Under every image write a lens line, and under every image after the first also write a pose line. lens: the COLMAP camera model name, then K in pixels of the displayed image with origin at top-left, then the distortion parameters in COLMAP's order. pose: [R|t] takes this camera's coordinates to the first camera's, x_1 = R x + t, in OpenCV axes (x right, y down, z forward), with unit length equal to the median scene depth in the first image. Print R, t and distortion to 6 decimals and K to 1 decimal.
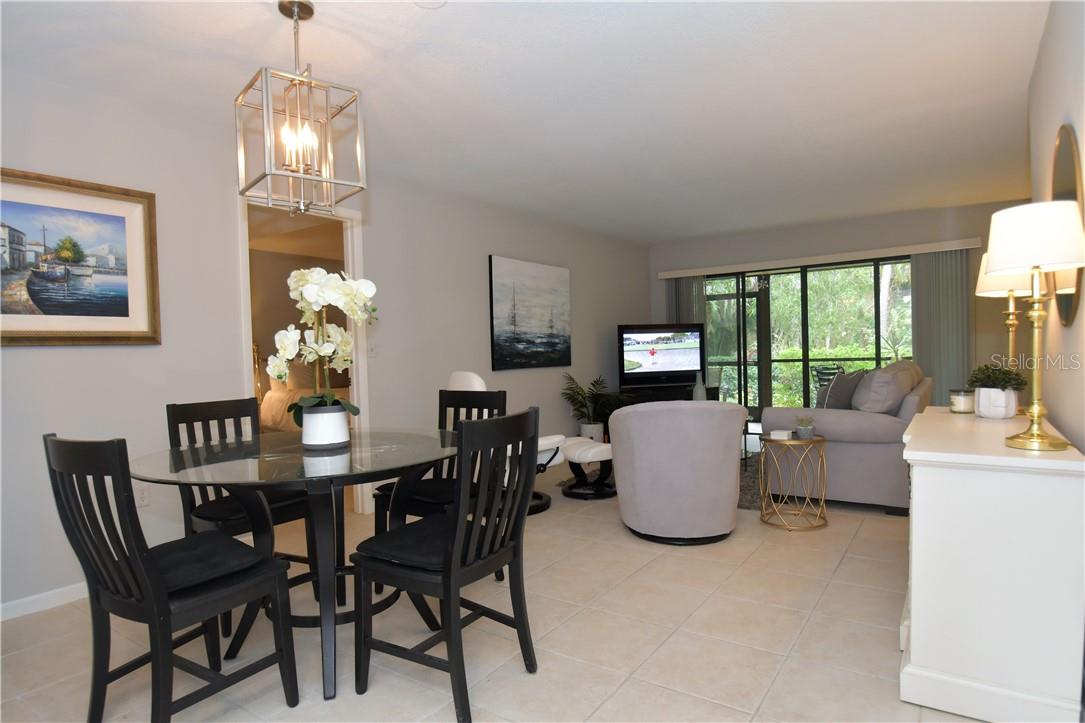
lens RADIAL K [[594.3, 0, 542.0], [0, 594.3, 360.4], [0, 0, 1]] dist [0.000420, 0.000083]
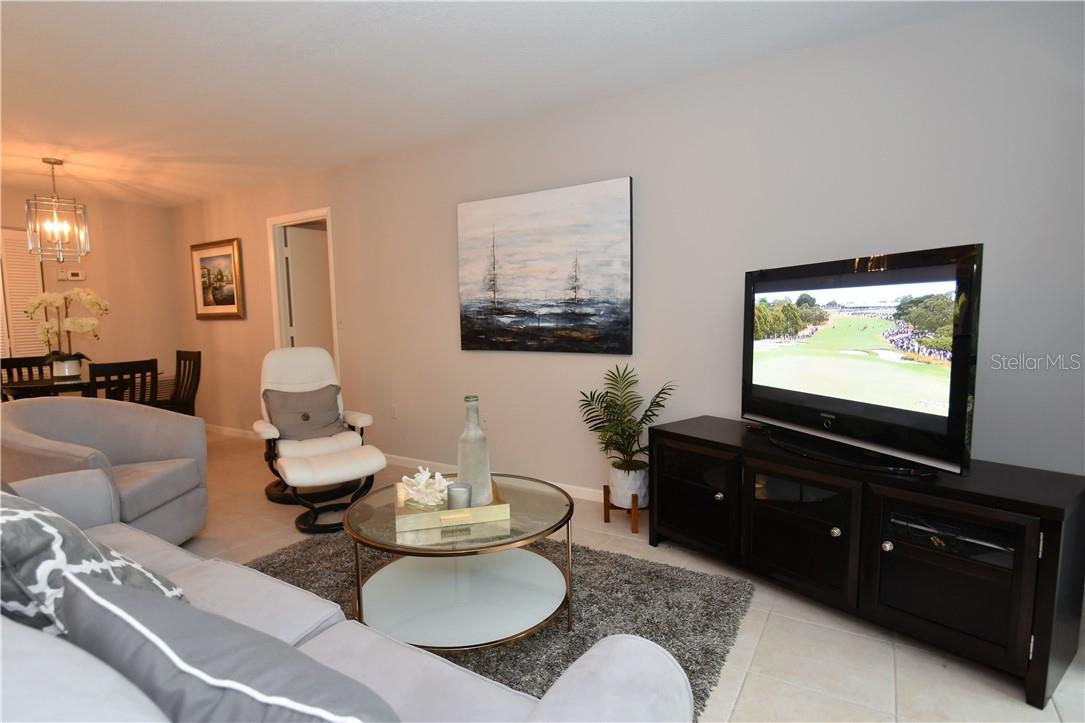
lens RADIAL K [[548.6, 0, 542.1], [0, 548.6, 365.3], [0, 0, 1]] dist [-0.003092, -0.000093]
pose [[0.070241, 0.104040, -0.992090, 0.614664], [-0.009371, 0.994571, 0.103636, -0.037179], [0.997486, 0.002017, 0.070834, 0.973038]]
